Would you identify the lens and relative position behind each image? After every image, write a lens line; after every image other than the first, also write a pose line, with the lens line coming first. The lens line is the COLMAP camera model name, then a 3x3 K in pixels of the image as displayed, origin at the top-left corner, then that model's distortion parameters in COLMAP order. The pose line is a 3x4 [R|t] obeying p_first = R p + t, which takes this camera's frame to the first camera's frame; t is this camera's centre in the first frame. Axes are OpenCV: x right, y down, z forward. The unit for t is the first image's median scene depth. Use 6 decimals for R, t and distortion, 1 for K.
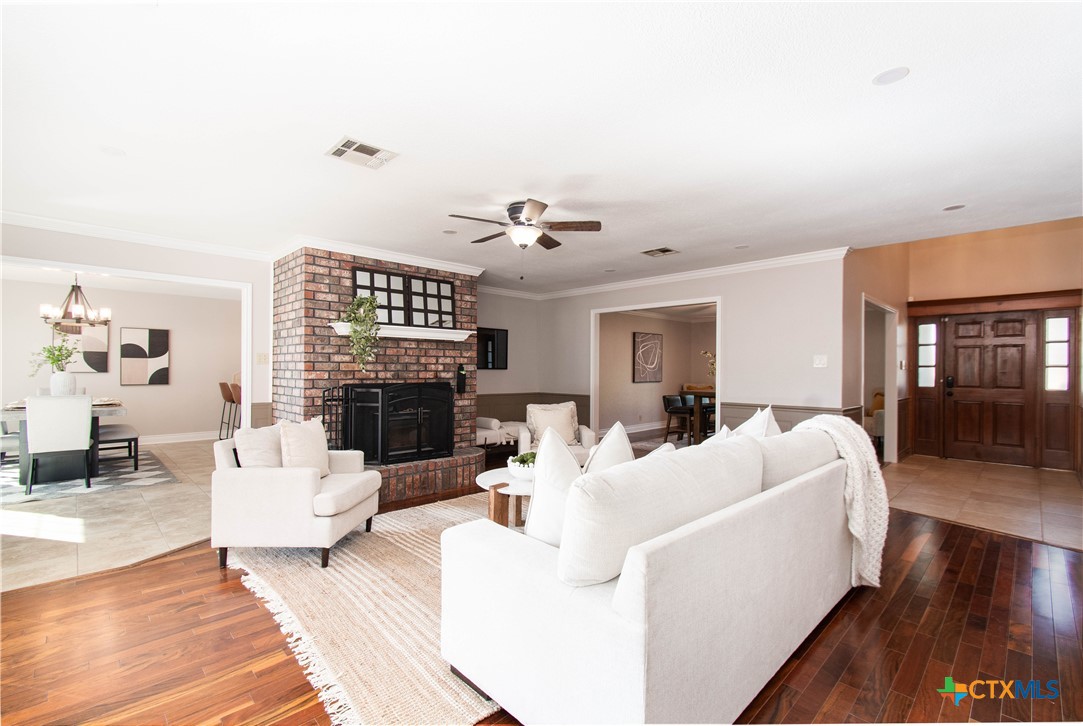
lens RADIAL K [[477.7, 0, 538.1], [0, 477.7, 364.4], [0, 0, 1]] dist [0.001005, -0.000799]
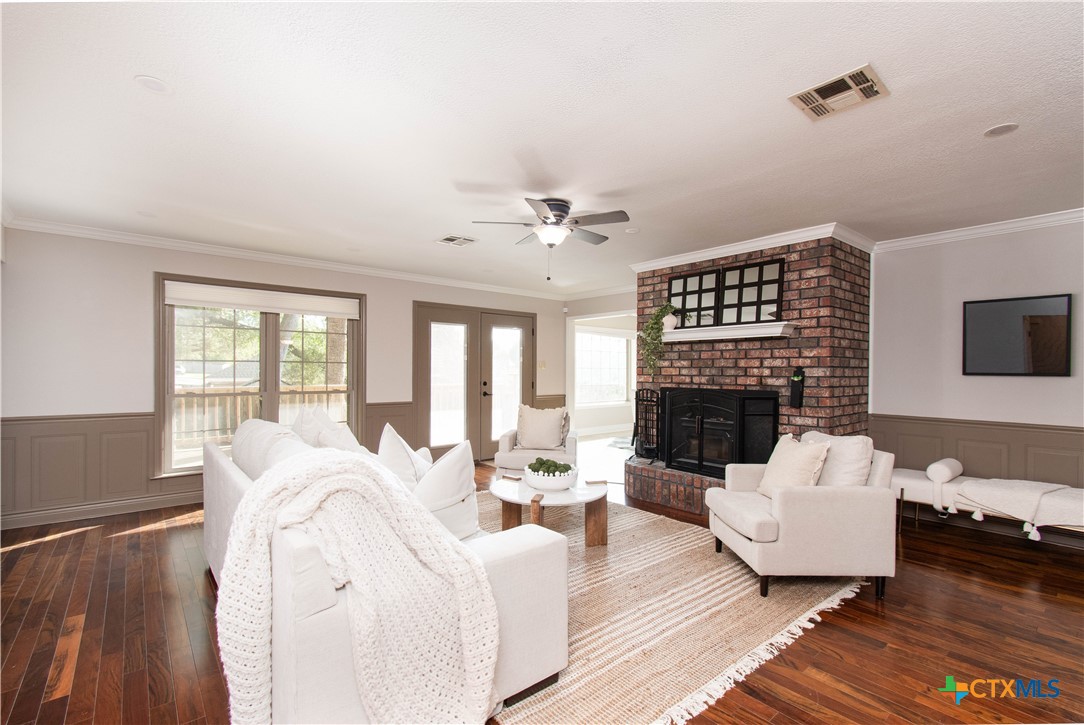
lens RADIAL K [[478.2, 0, 538.6], [0, 478.2, 363.9], [0, 0, 1]] dist [0.001005, -0.000799]
pose [[-0.068300, -0.015068, -0.997551, 0.640461], [0.007845, 0.999847, -0.015640, 0.002709], [0.997634, -0.008894, -0.068171, 0.711550]]
